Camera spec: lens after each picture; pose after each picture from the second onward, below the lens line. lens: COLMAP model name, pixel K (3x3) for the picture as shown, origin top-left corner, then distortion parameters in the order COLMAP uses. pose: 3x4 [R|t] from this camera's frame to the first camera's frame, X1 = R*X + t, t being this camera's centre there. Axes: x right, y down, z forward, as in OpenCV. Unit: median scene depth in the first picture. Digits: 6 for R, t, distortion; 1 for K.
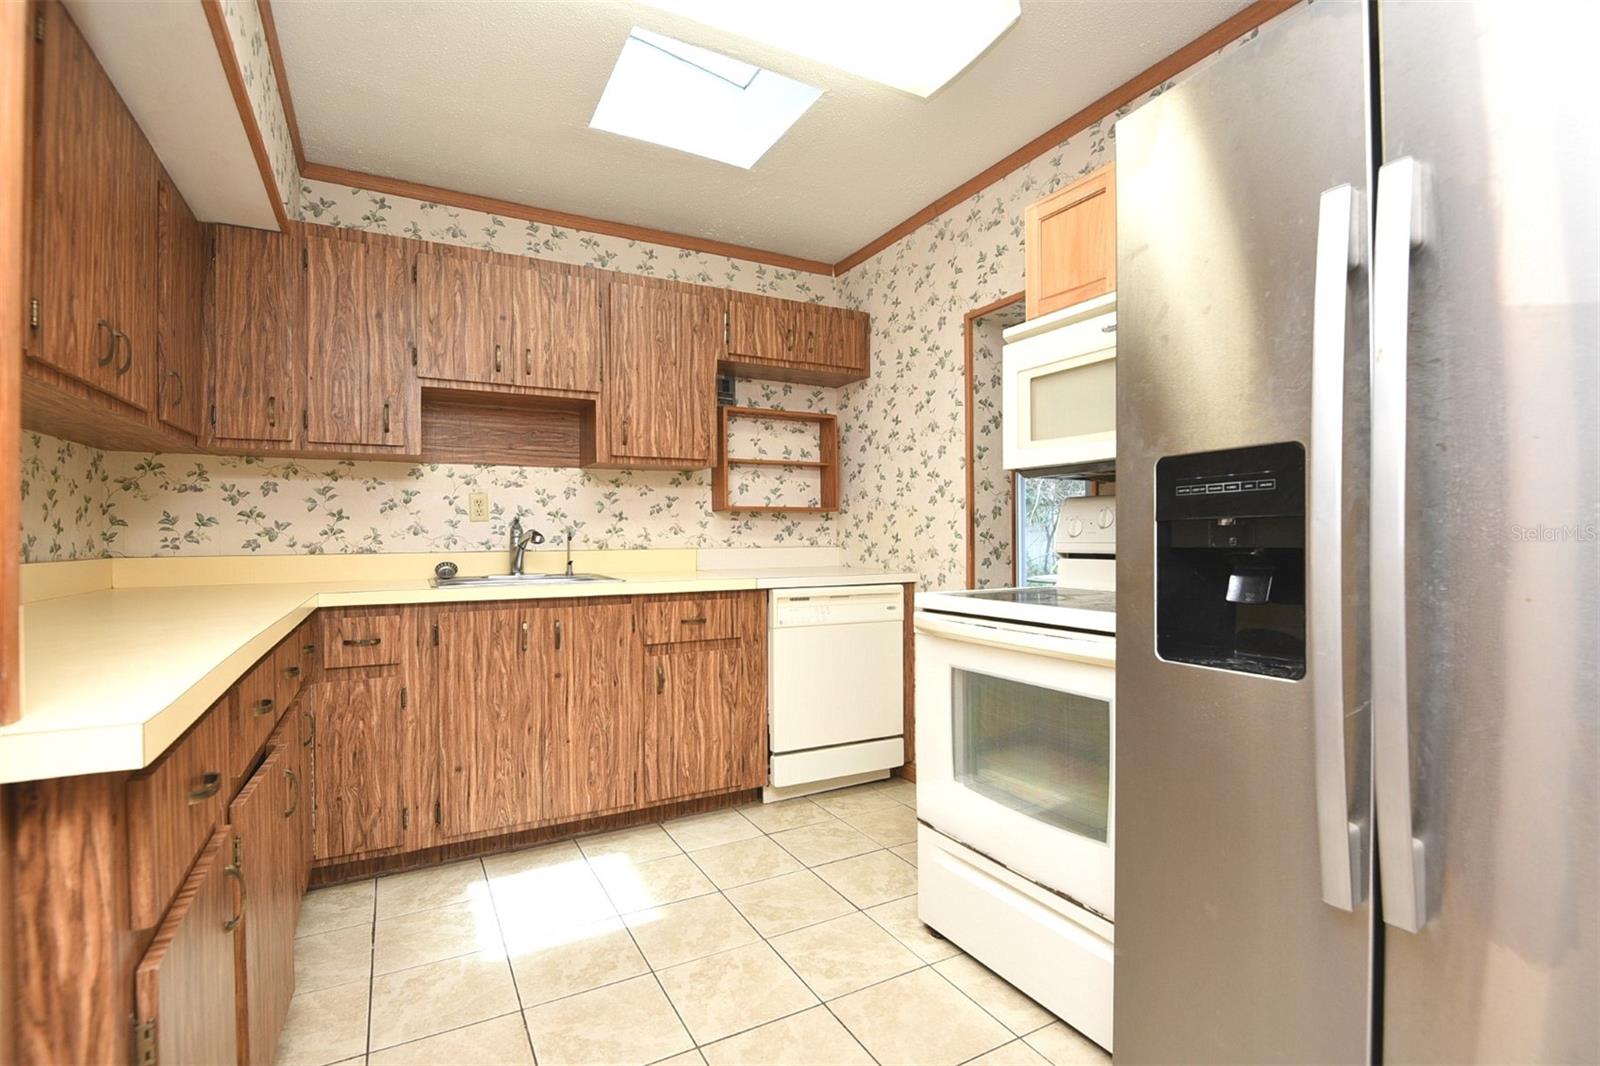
lens RADIAL K [[731.2, 0, 805.9], [0, 731.2, 537.8], [0, 0, 1]] dist [-0.008122, -0.006756]
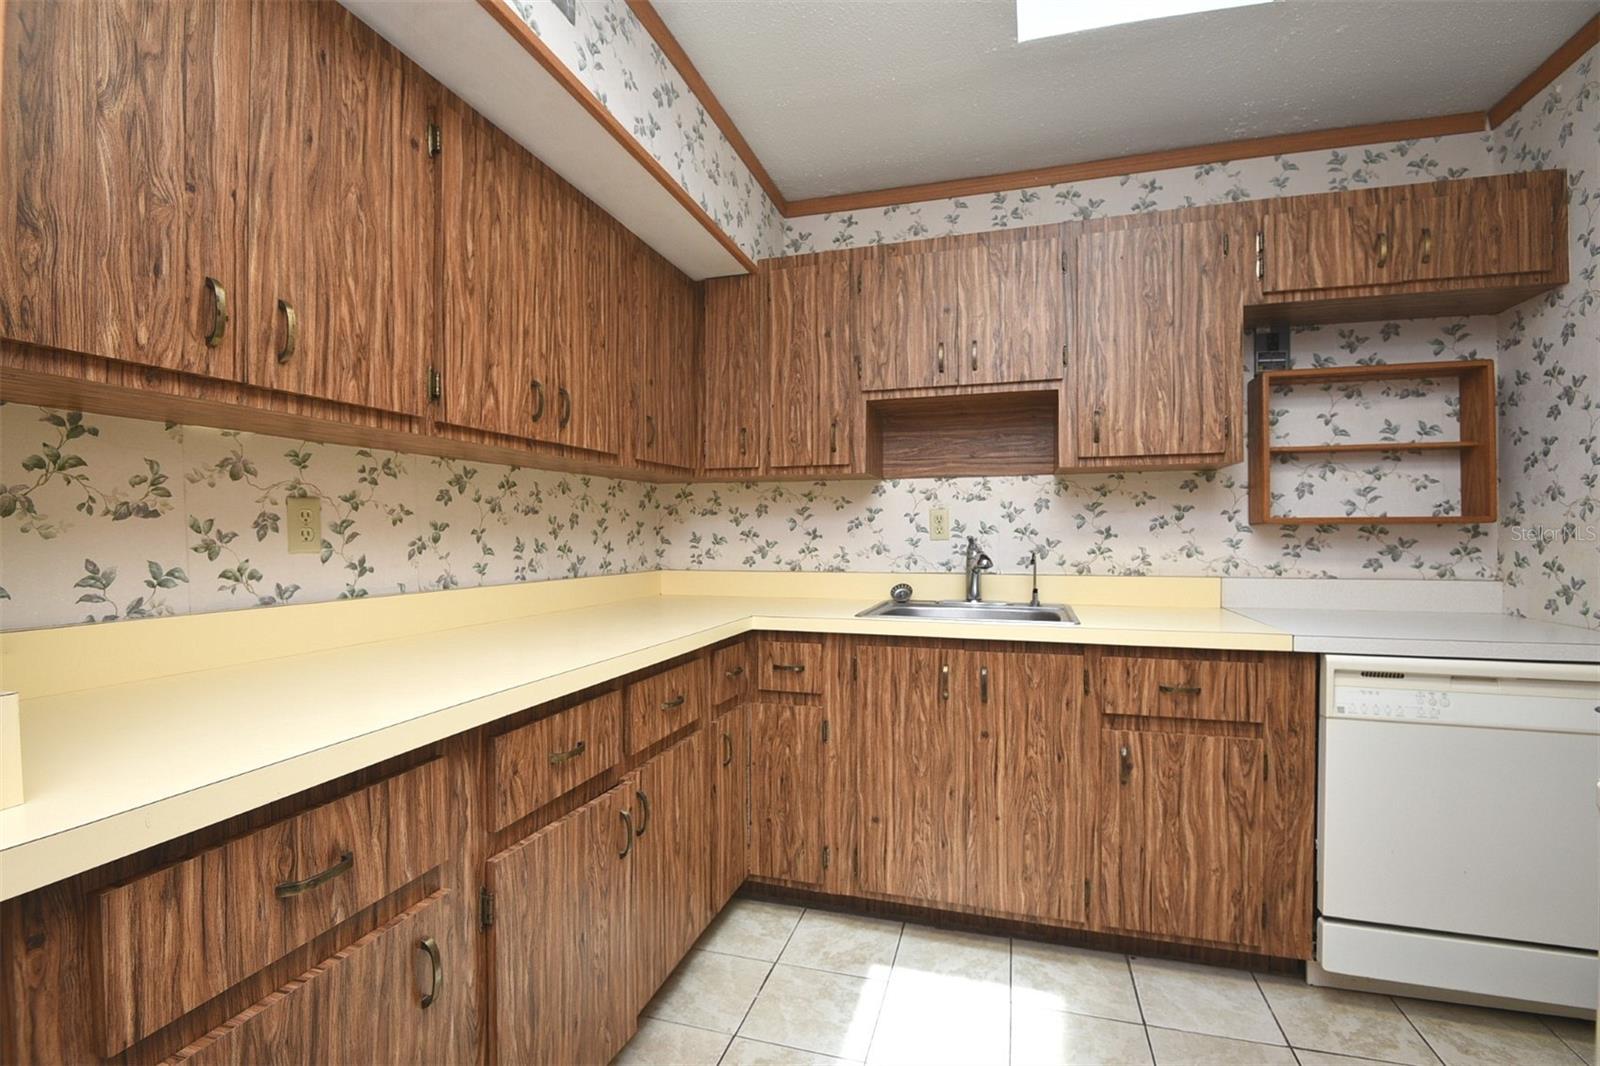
lens RADIAL K [[731.2, 0, 794.9], [0, 731.2, 536.5], [0, 0, 1]] dist [-0.008122, -0.006756]
pose [[0.699578, 0.006004, -0.714531, 0.086554], [-0.005672, 0.999980, 0.002849, -0.031764], [0.714534, 0.002059, 0.699598, 0.259944]]
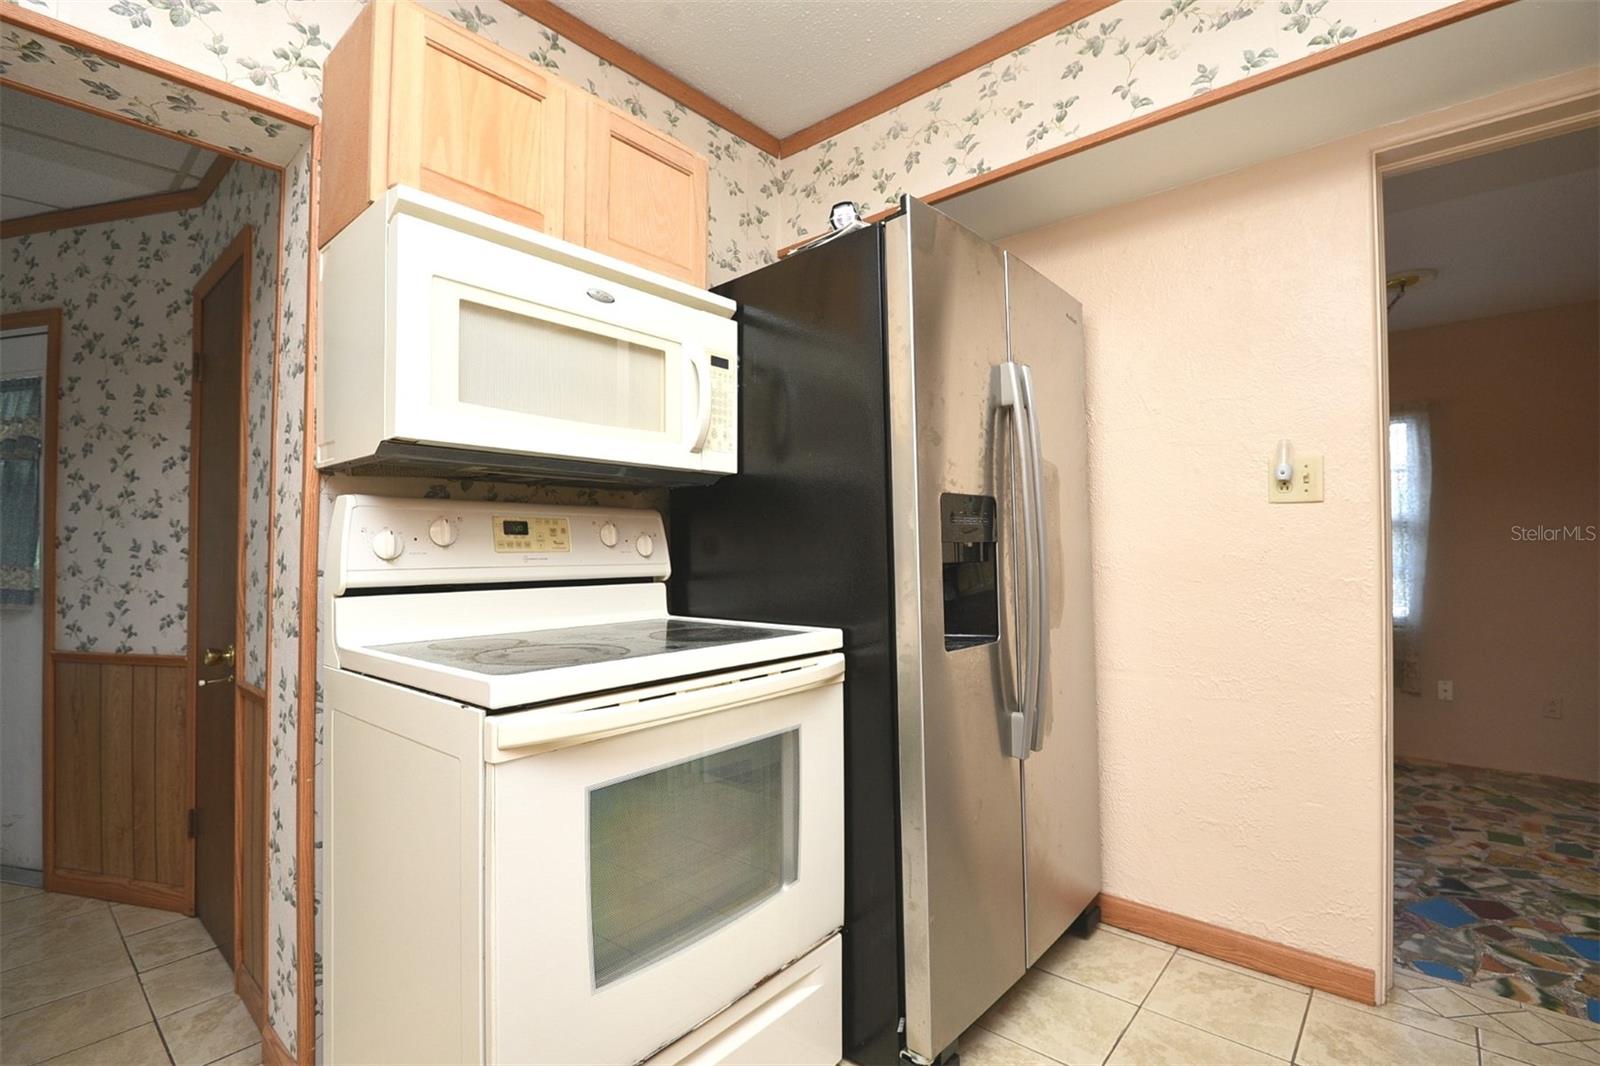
lens RADIAL K [[731.2, 0, 804.2], [0, 731.2, 535.3], [0, 0, 1]] dist [-0.008122, -0.006756]
pose [[-0.341752, 0.024614, 0.939468, -0.278706], [0.006261, 0.999694, -0.023915, -0.004447], [-0.939769, -0.002291, -0.341802, 0.735417]]
